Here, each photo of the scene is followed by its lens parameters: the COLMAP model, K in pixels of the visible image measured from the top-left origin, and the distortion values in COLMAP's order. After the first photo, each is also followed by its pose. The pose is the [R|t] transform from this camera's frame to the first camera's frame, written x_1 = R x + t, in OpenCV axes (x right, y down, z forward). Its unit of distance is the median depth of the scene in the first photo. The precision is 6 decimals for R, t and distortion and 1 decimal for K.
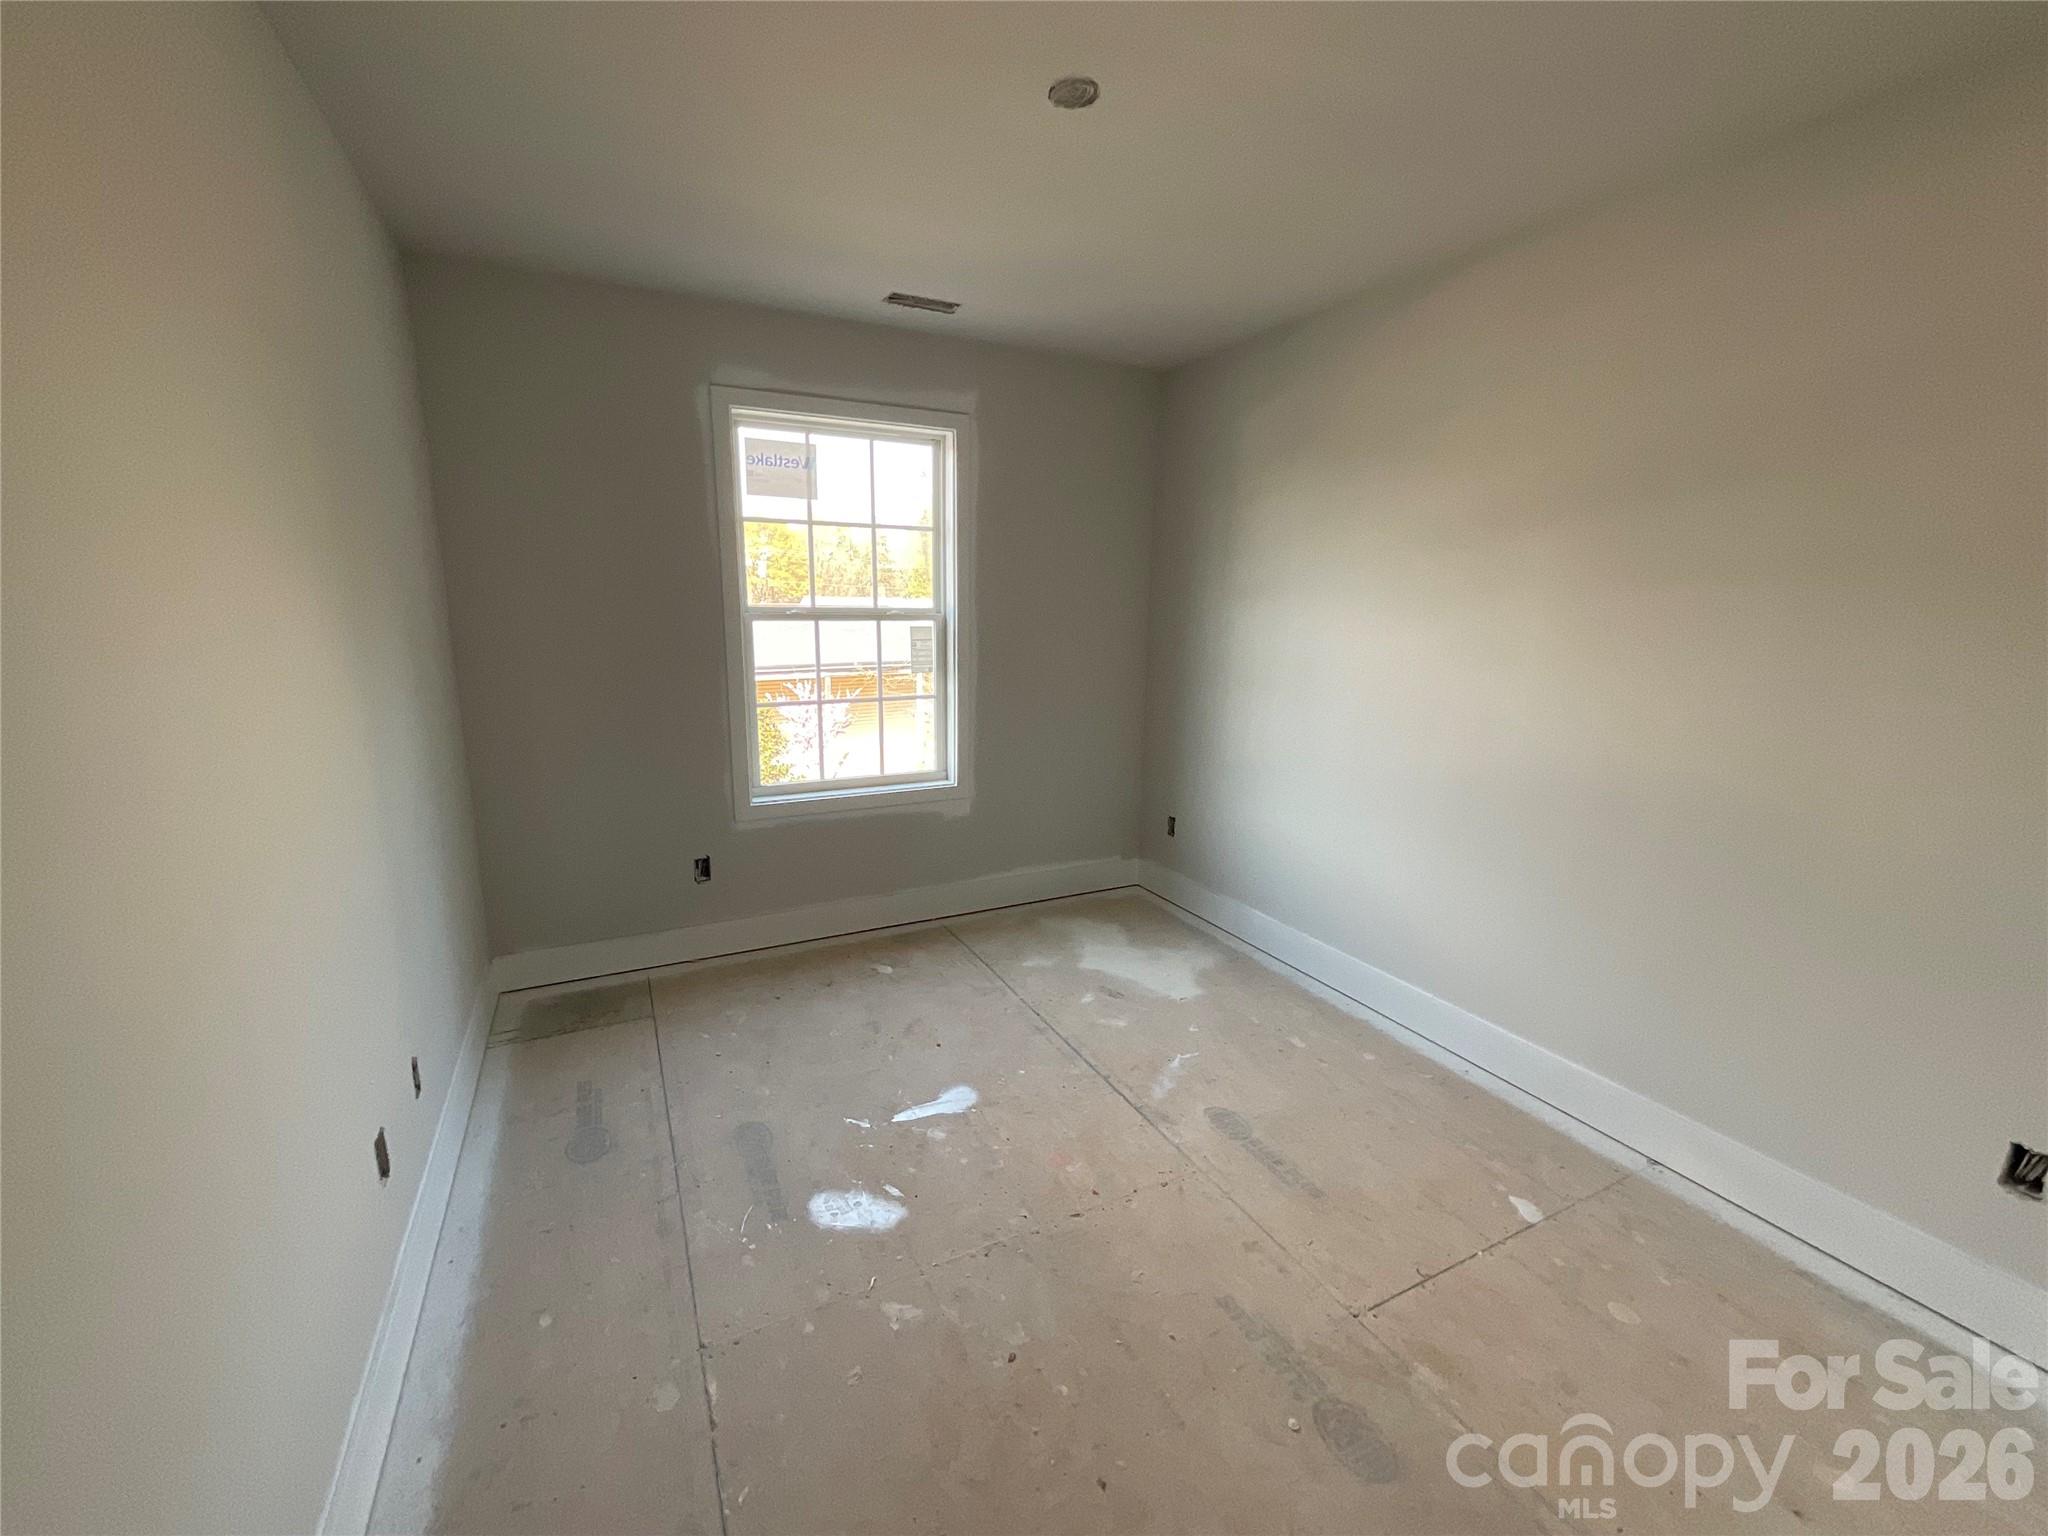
lens RADIAL K [[830.6, 0, 1005.0], [0, 830.6, 780.7], [0, 0, 1]] dist [-0.000306, 0.000156]
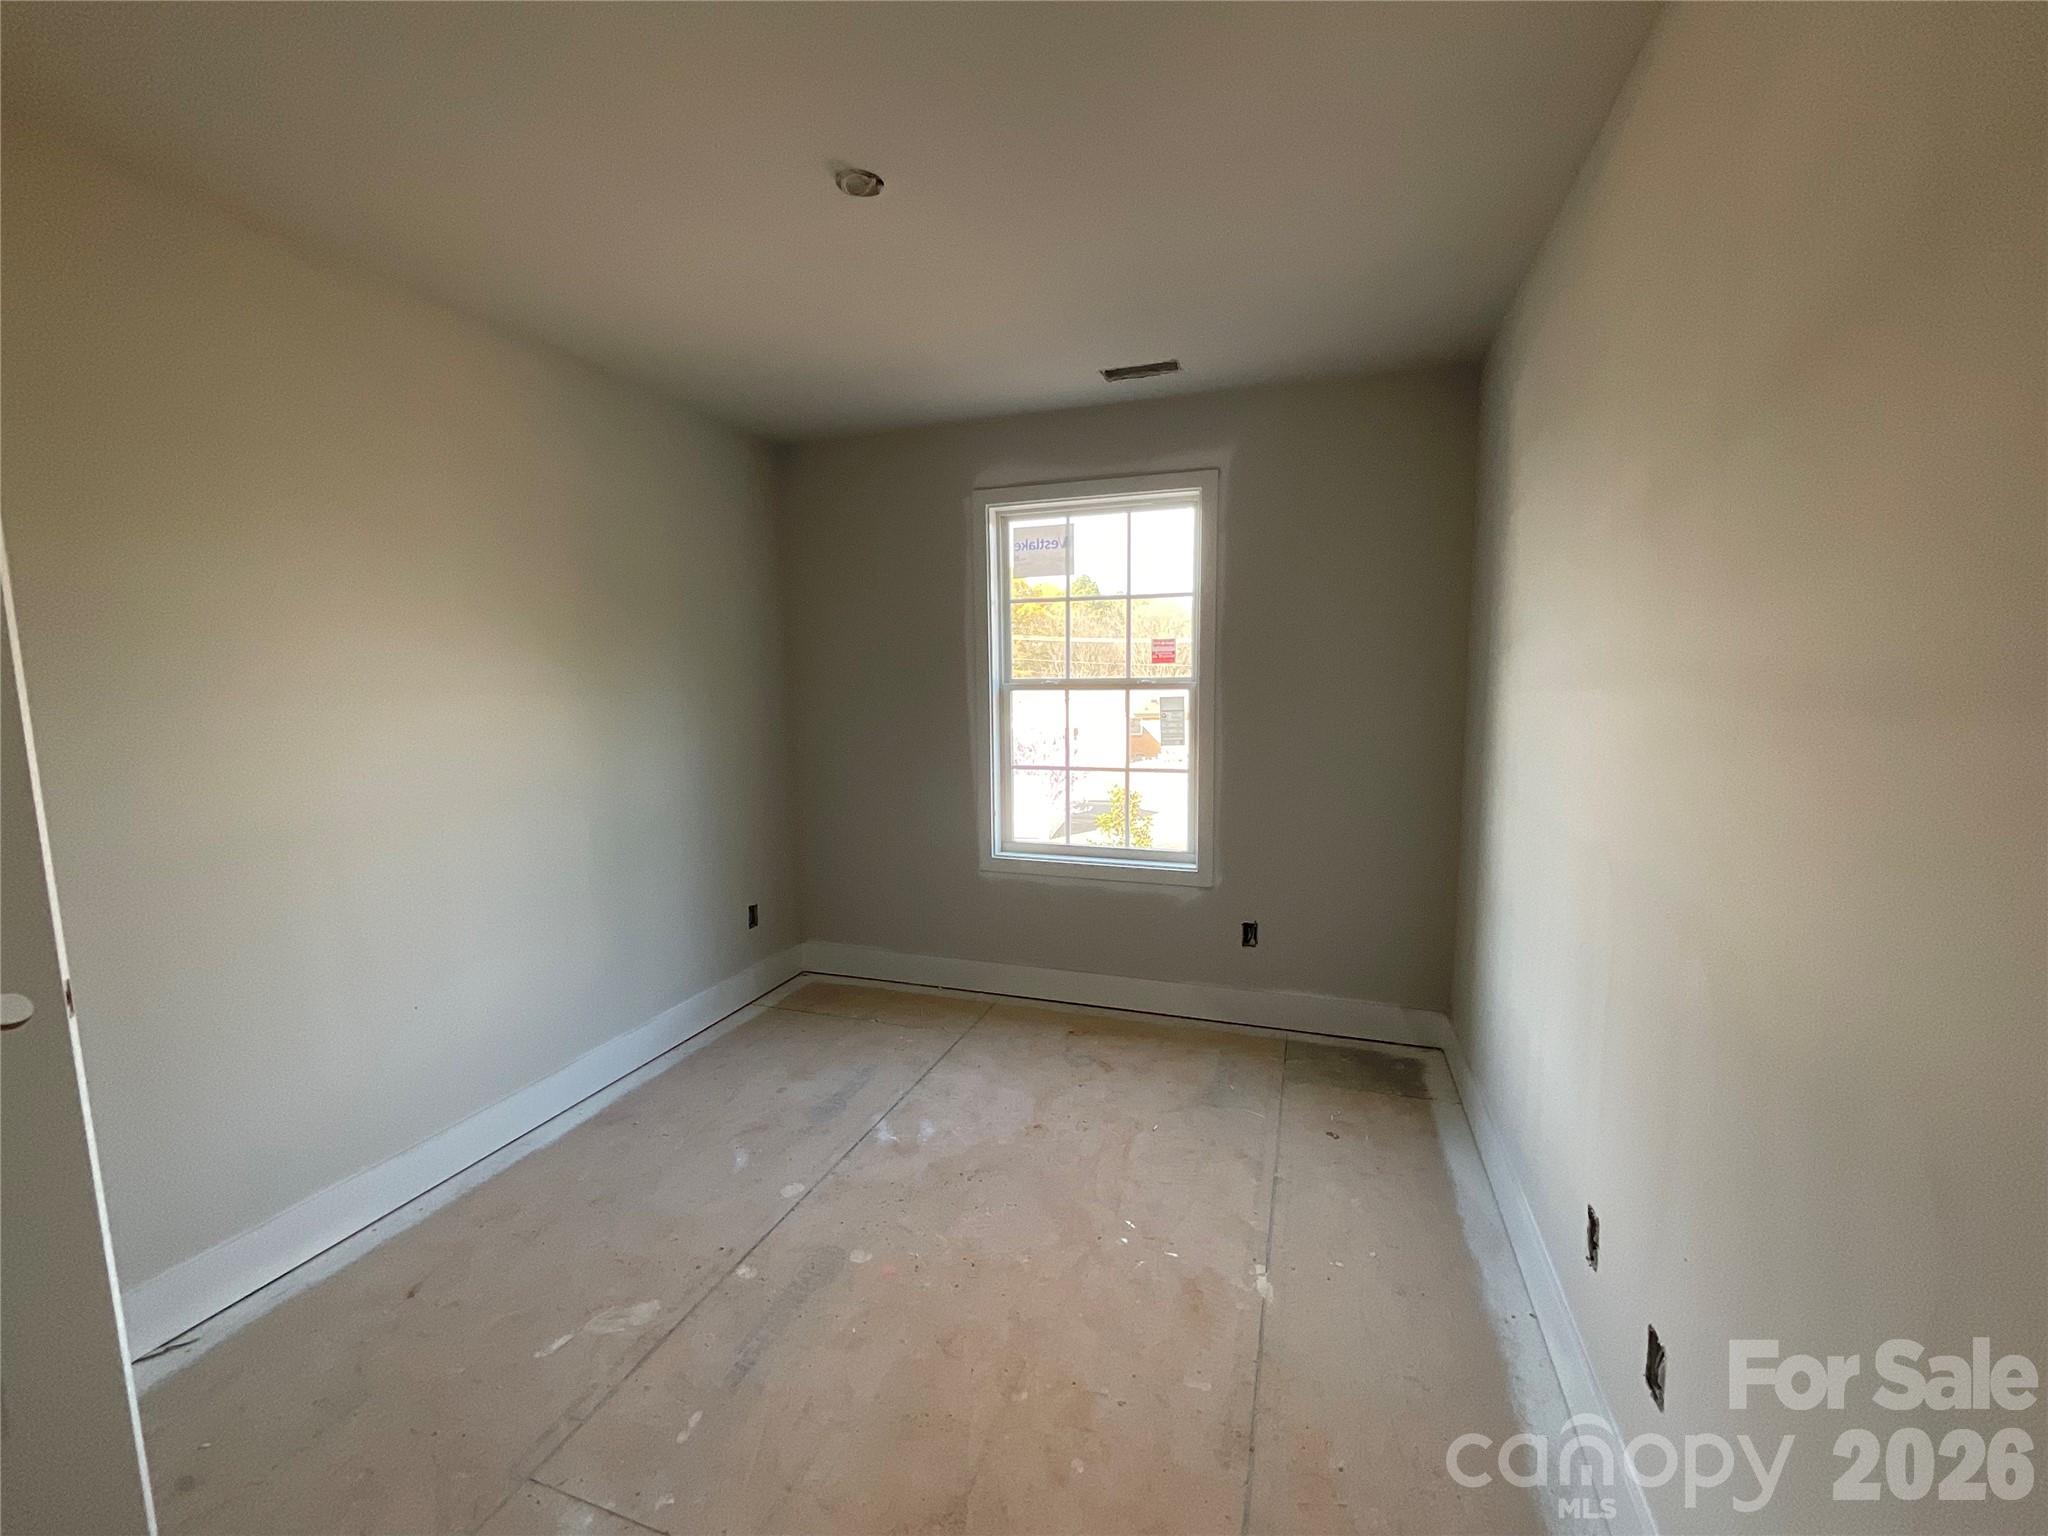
lens RADIAL K [[830.6, 0, 1016.0], [0, 830.6, 772.0], [0, 0, 1]] dist [-0.000306, 0.000156]
pose [[0.700124, 0.077801, -0.709770, 0.481254], [-0.142538, 0.989267, -0.032163, -0.049556], [0.699649, 0.123687, 0.703699, 0.242340]]
